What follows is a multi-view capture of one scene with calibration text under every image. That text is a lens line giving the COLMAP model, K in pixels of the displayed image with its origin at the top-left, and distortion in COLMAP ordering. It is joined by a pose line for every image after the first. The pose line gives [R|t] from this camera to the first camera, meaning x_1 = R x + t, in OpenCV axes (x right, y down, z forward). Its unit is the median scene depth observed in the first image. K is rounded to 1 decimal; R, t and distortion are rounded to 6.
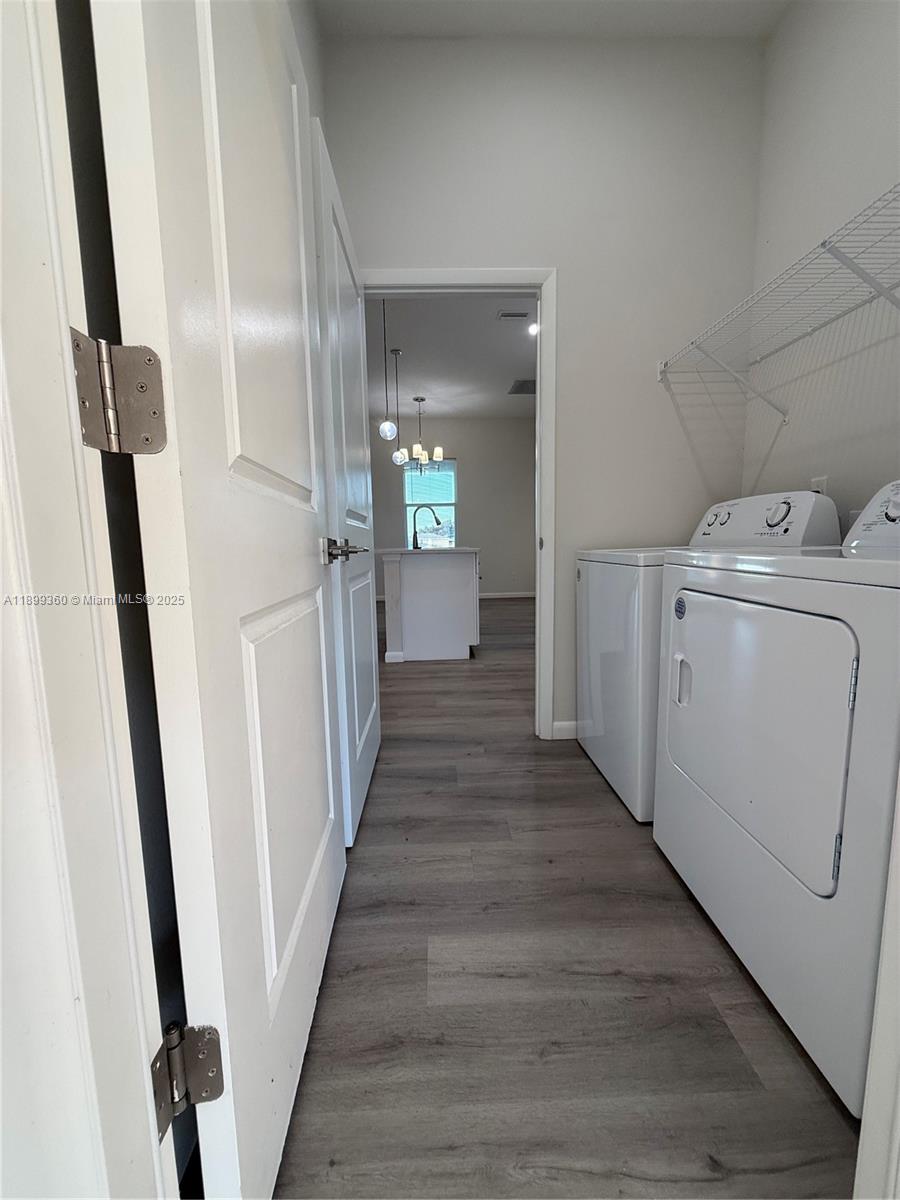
lens RADIAL K [[477.1, 0, 452.3], [0, 477.1, 602.6], [0, 0, 1]] dist [-0.000219, -0.000220]
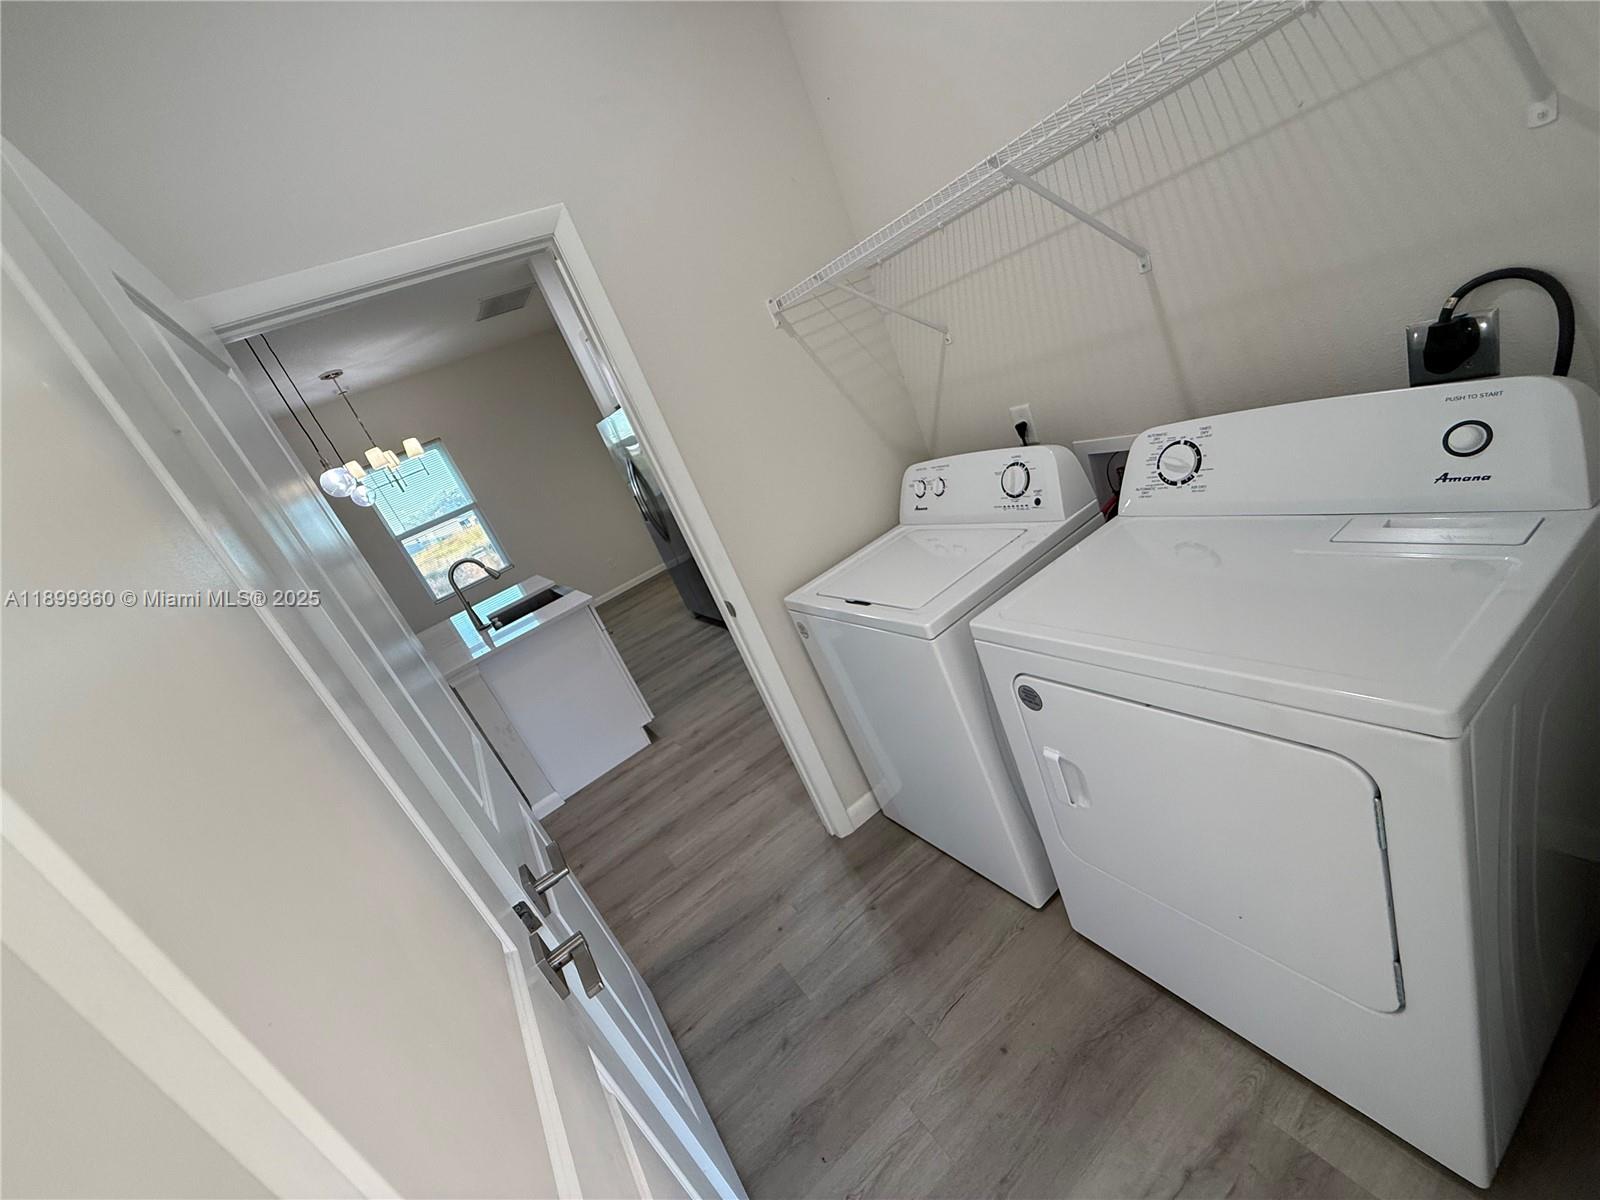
lens RADIAL K [[636.1, 0, 799.7], [0, 636.1, 602.2], [0, 0, 1]] dist [-0.000219, -0.000220]
pose [[0.807836, -0.461134, 0.367092, -0.065586], [0.420069, 0.887331, 0.190228, -0.280022], [-0.413453, 0.000531, 0.910526, 0.150059]]
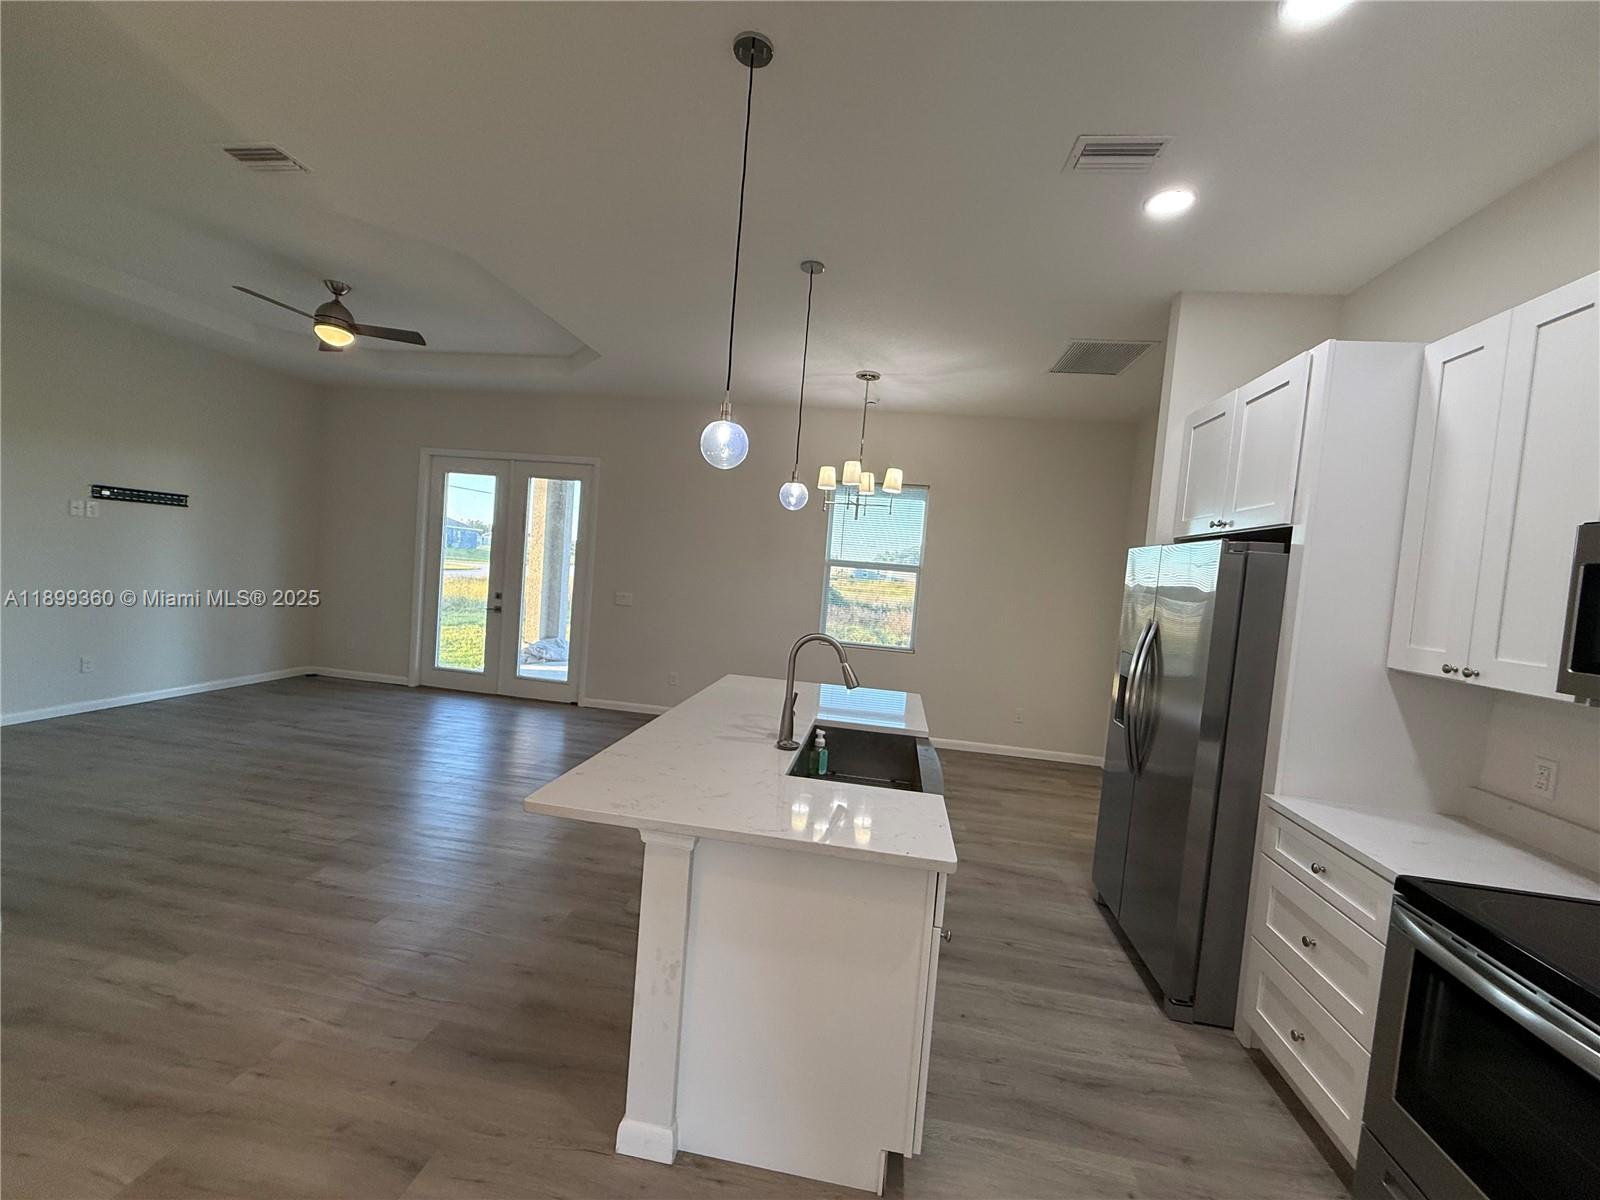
lens RADIAL K [[647.4, 0, 800.0], [0, 647.4, 600.0], [0, 0, 1]] dist [0.002134, 0.000123]
pose [[0.978246, 0.106241, -0.178180, 0.033916], [-0.120150, 0.990345, -0.069149, -0.424371], [0.169113, 0.089053, 0.981565, 1.062327]]
